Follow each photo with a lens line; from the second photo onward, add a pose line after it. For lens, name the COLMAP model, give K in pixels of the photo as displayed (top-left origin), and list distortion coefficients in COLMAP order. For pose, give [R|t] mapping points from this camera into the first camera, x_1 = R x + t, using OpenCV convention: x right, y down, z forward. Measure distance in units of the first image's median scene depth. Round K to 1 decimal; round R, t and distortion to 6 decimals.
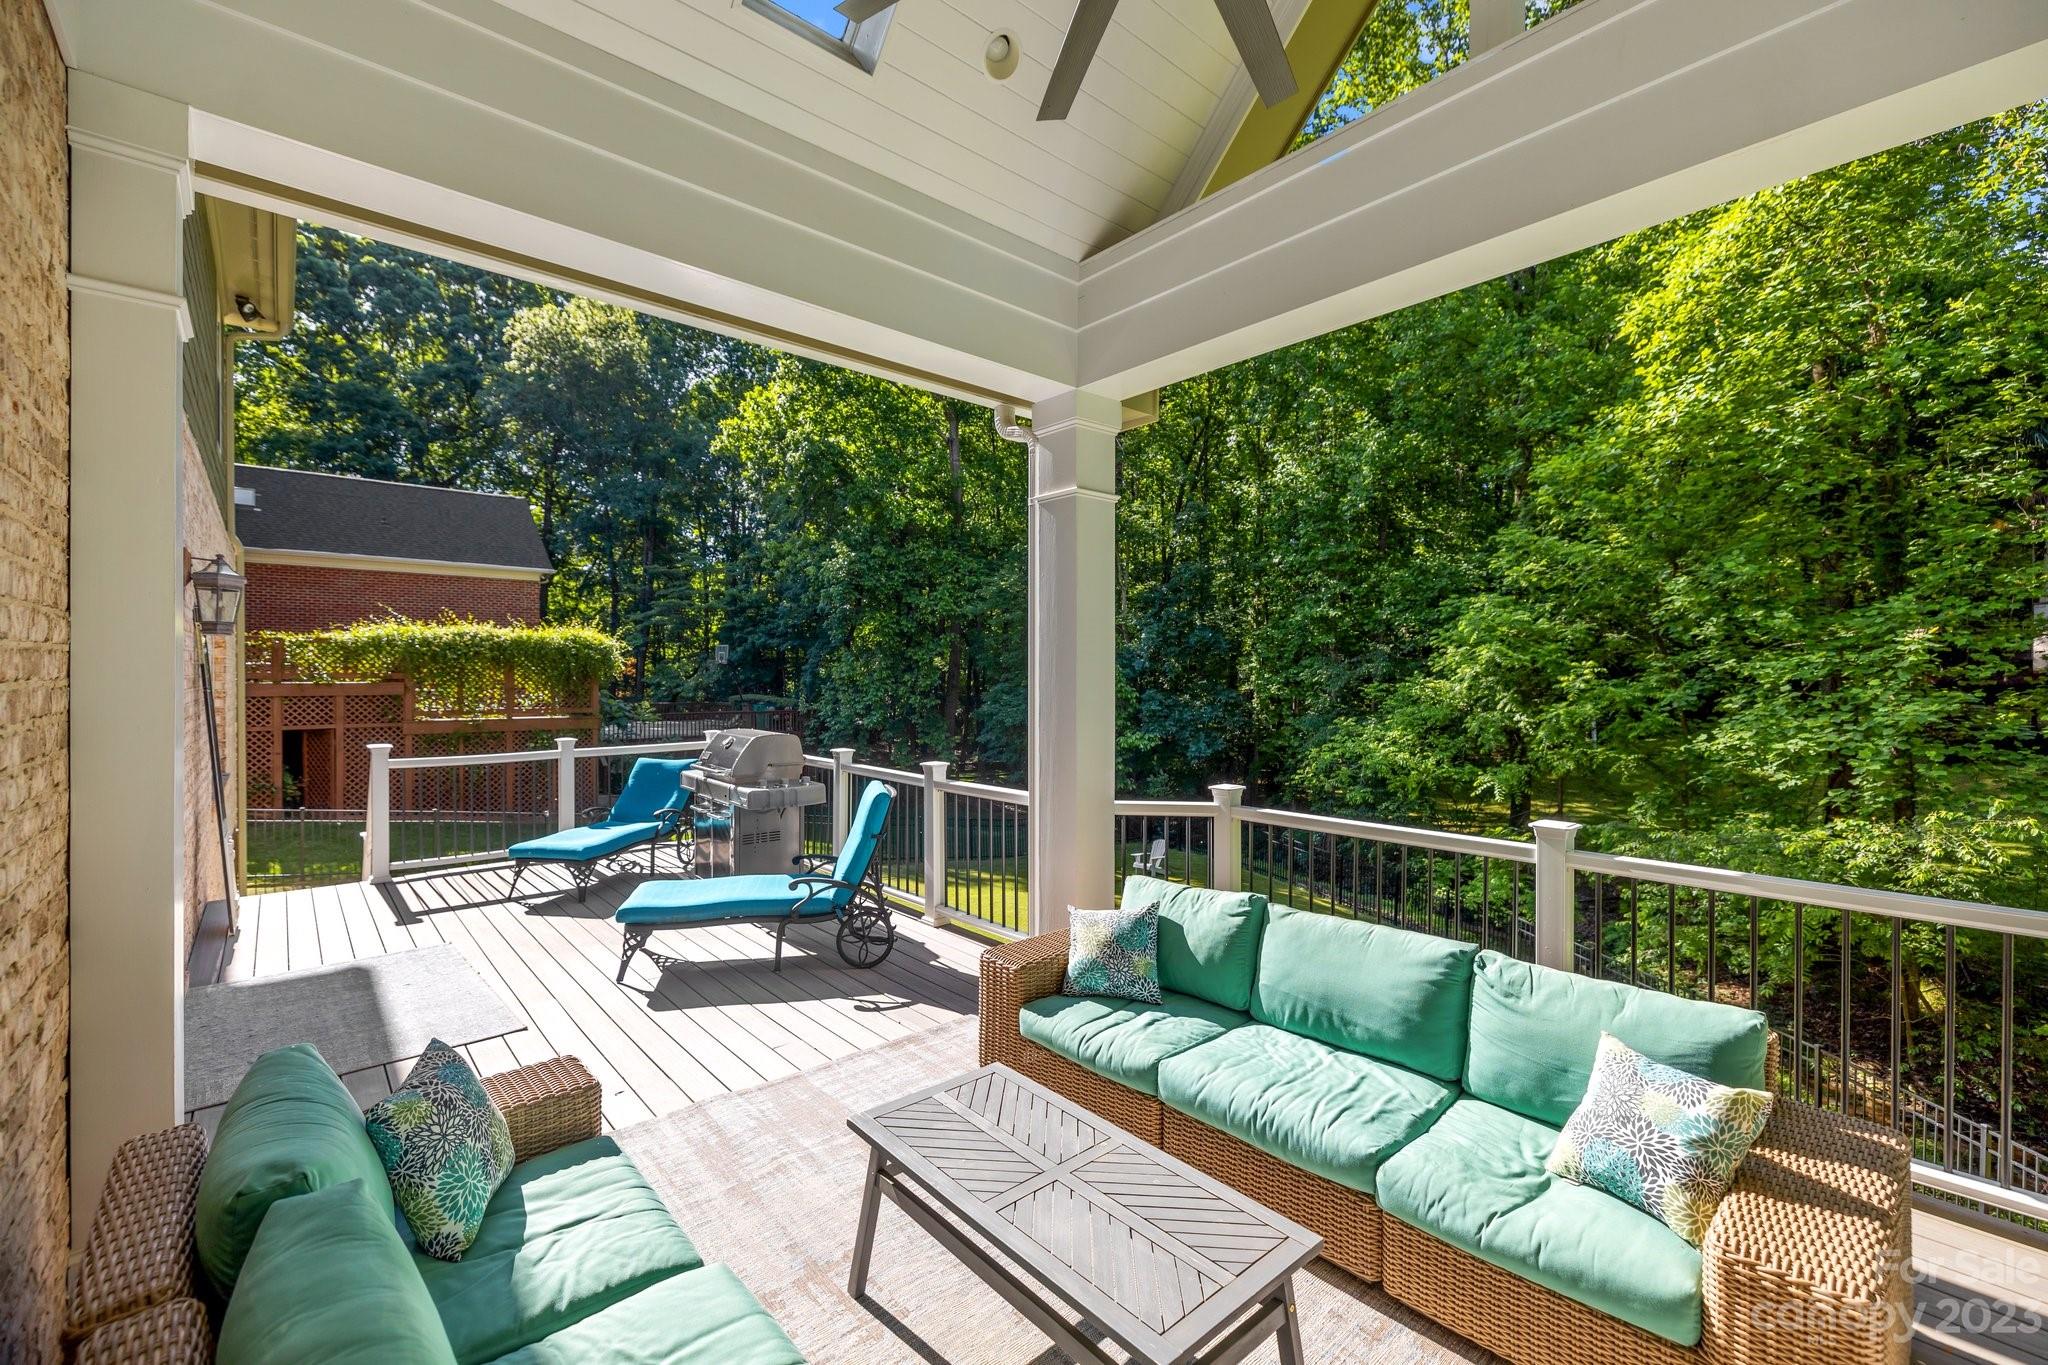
lens RADIAL K [[866.3, 0, 1030.8], [0, 866.3, 684.5], [0, 0, 1]] dist [-0.000762, -0.000430]
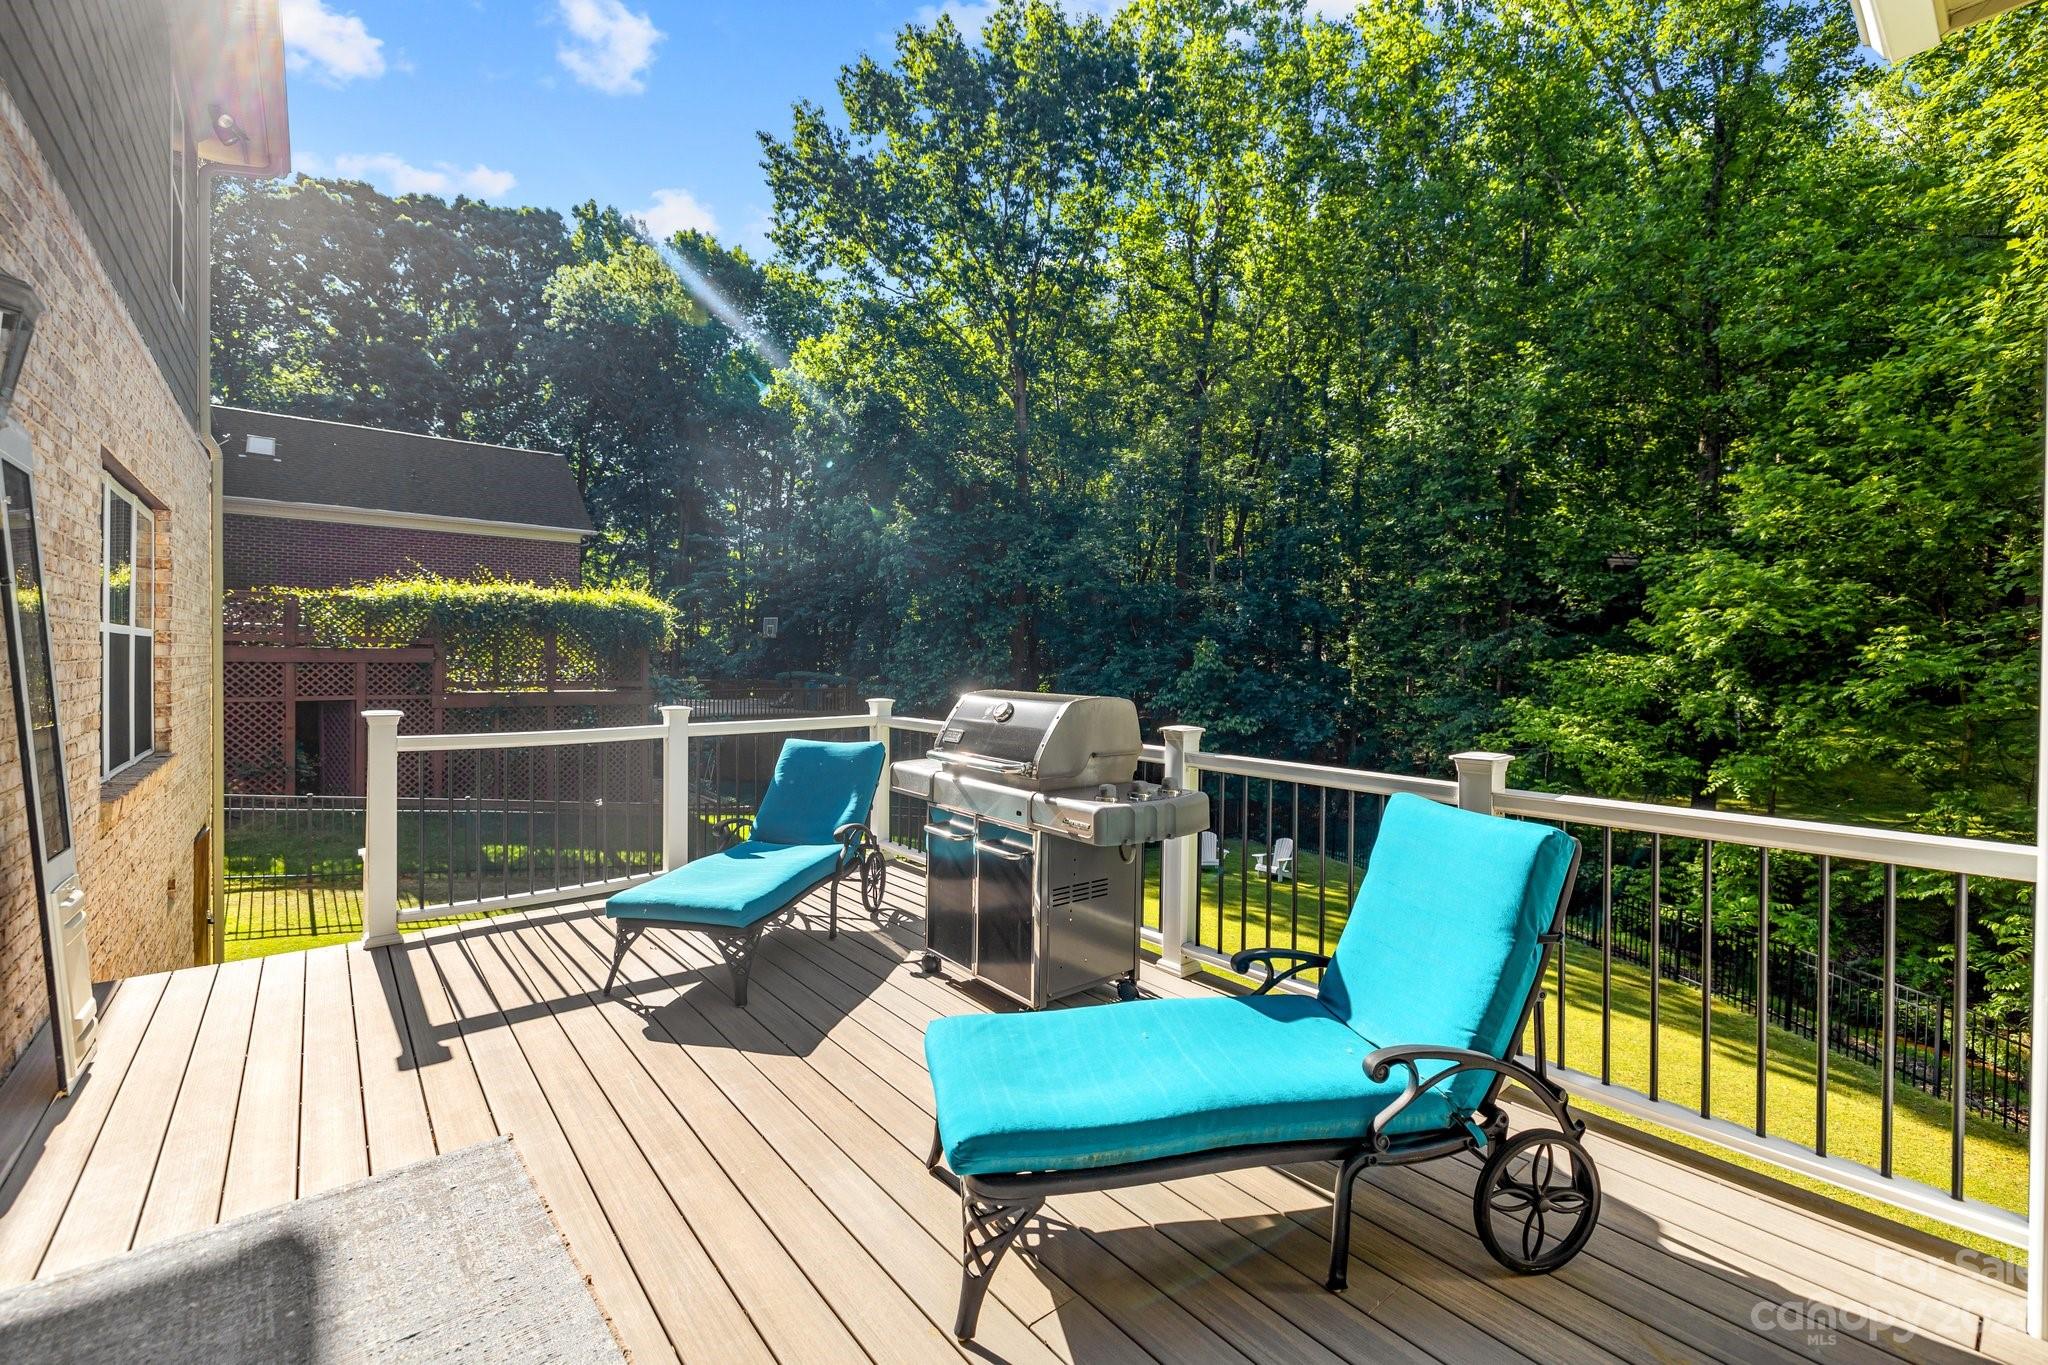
lens RADIAL K [[866.3, 0, 1019.1], [0, 866.3, 667.8], [0, 0, 1]] dist [-0.000762, -0.000430]
pose [[0.999385, 0.007193, -0.034333, -0.097778], [-0.007203, 0.999974, -0.000154, 0.012092], [0.034331, 0.000401, 0.999410, 0.139227]]
